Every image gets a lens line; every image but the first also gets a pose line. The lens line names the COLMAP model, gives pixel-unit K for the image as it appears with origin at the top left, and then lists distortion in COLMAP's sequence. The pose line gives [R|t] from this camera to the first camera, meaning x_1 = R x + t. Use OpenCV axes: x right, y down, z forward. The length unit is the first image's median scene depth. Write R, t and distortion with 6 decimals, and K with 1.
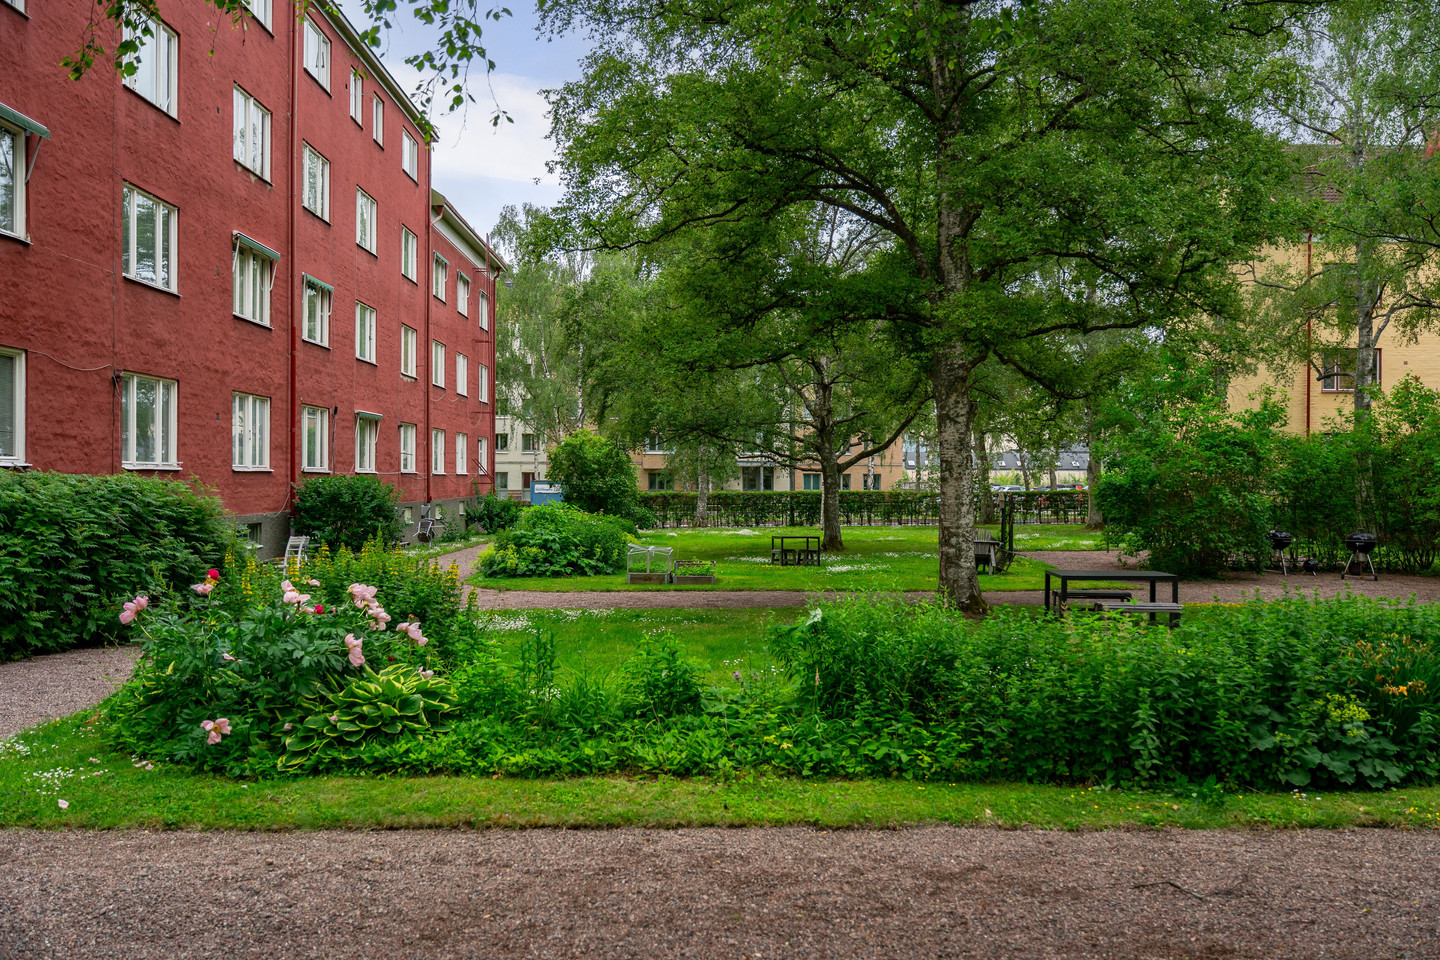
lens RADIAL K [[1253.4, 0, 720.0], [0, 1253.4, 481.8], [0, 0, 1]] dist [-0.003429, -0.001209]
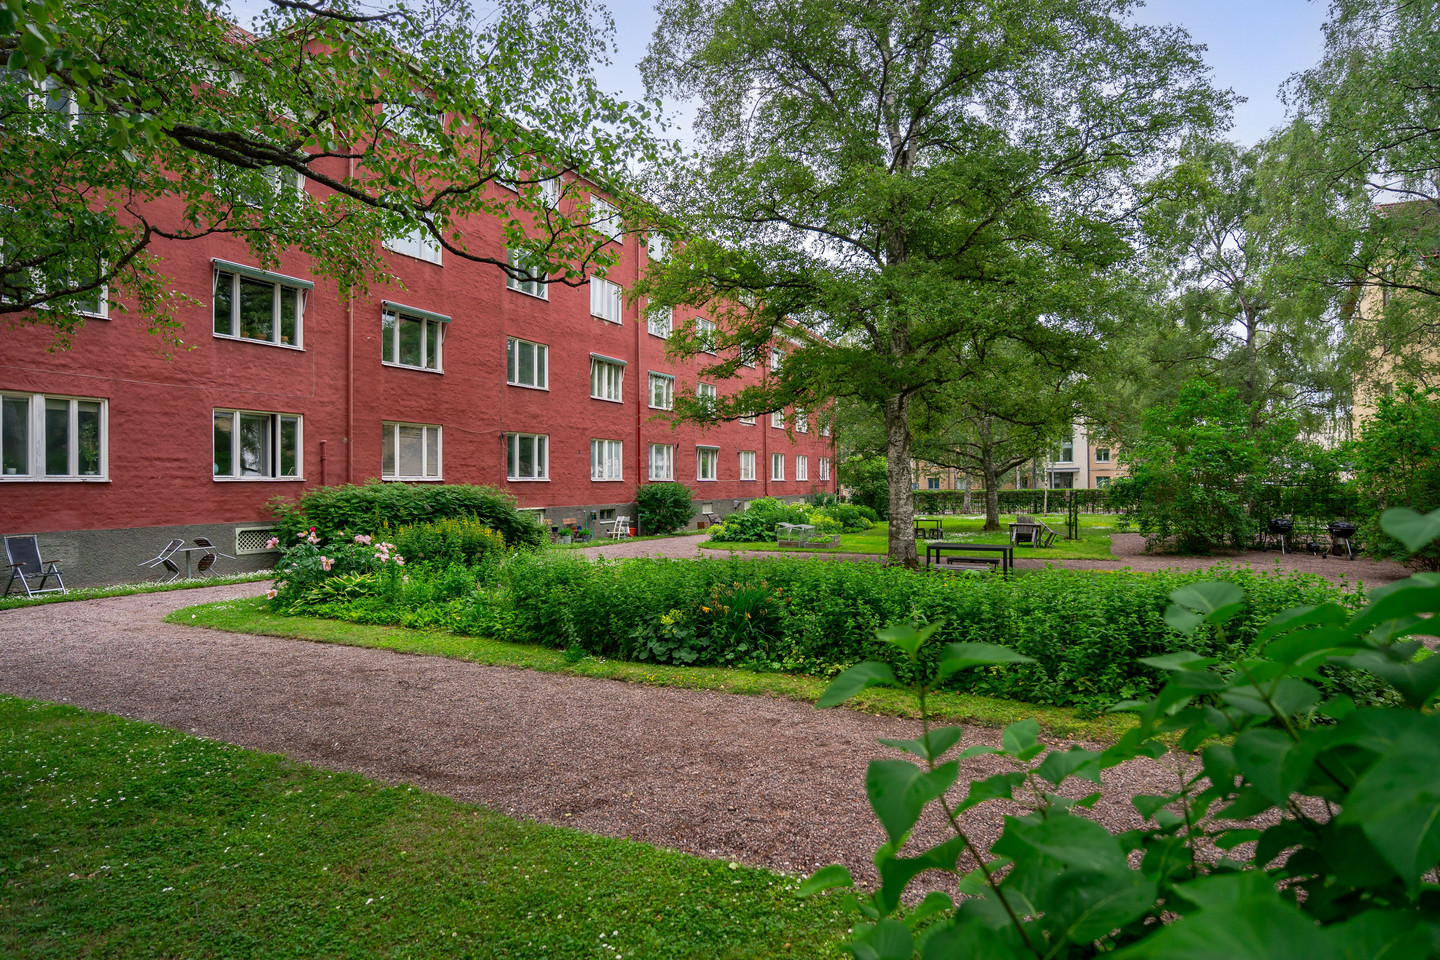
lens RADIAL K [[807.3, 0, 720.4], [0, 807.3, 480.0], [0, 0, 1]] dist [-0.020817, -0.000375]
pose [[0.890225, -0.010992, -0.455389, 0.325325], [0.008452, 0.999935, -0.007614, 0.000363], [0.455443, 0.002930, 0.890260, 0.013361]]
